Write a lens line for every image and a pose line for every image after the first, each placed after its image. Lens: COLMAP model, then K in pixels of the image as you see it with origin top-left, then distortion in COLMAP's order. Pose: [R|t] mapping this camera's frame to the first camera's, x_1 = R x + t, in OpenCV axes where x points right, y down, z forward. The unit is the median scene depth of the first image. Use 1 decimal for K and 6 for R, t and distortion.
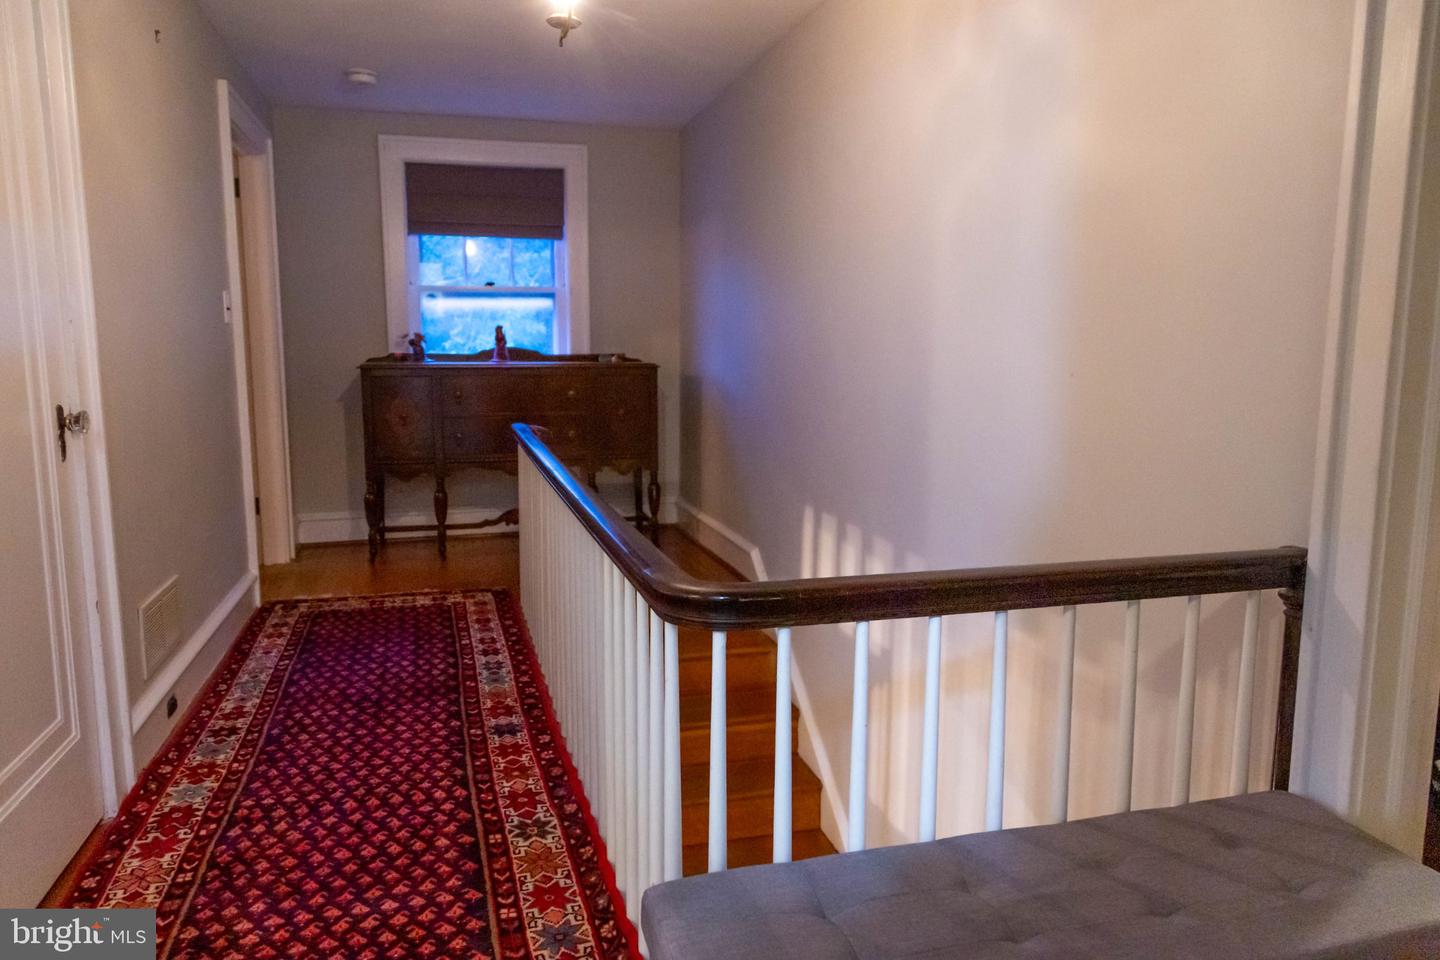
lens RADIAL K [[957.4, 0, 720.0], [0, 957.4, 480.0], [0, 0, 1]] dist [0.003084, 0.000010]
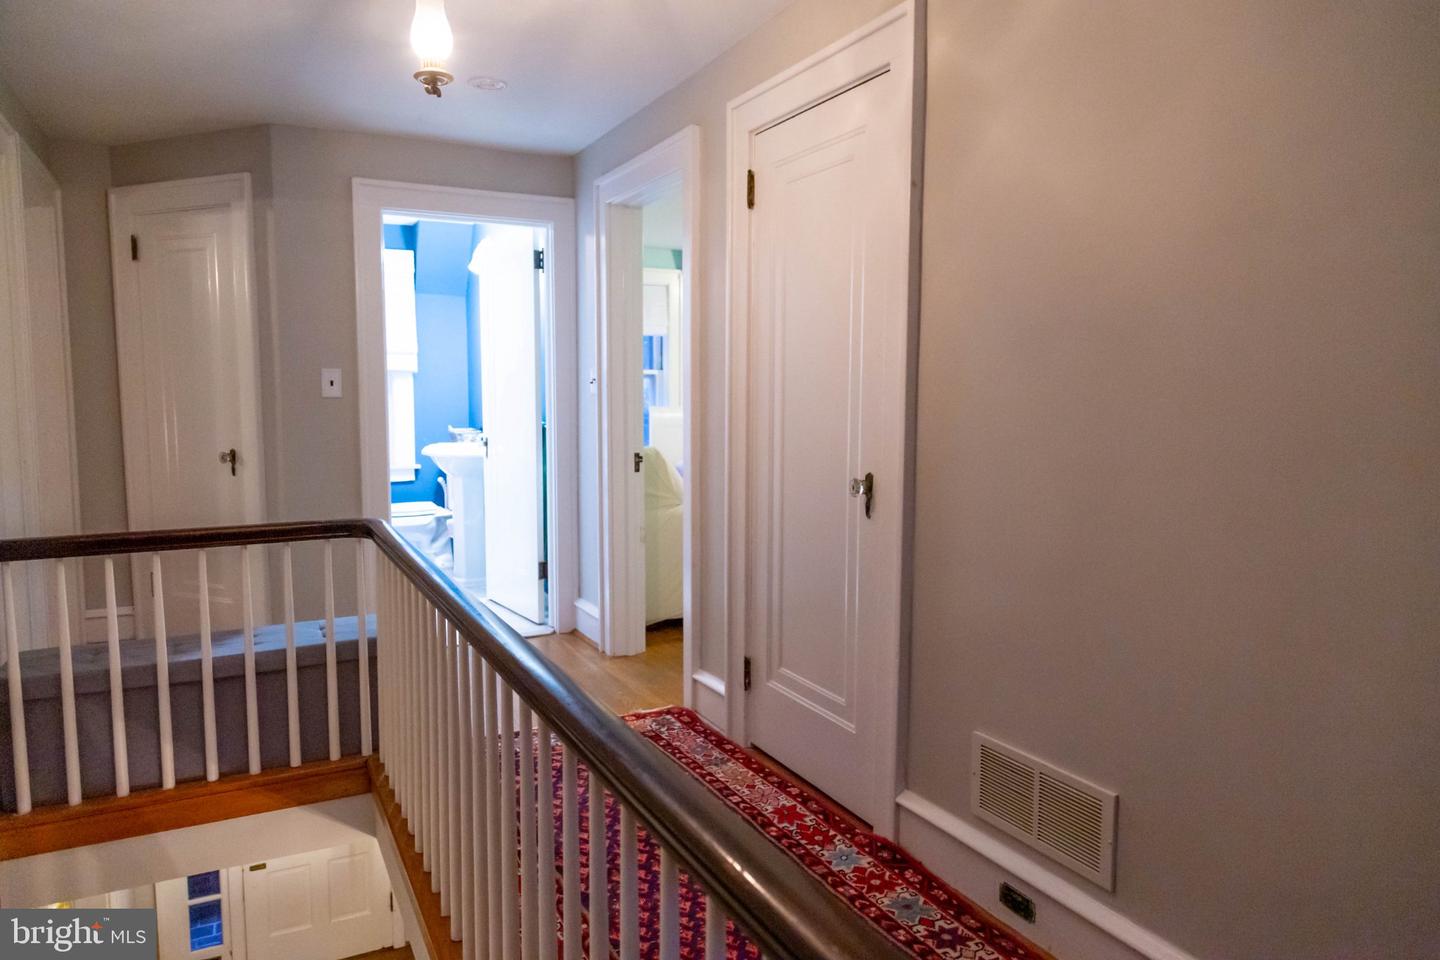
lens RADIAL K [[957.4, 0, 720.0], [0, 957.4, 480.0], [0, 0, 1]] dist [0.003084, 0.000010]
pose [[-0.981780, 0.013746, -0.189524, -0.233370], [-0.030380, 0.973197, 0.227958, -0.295732], [0.187578, 0.229562, -0.955047, 1.855377]]
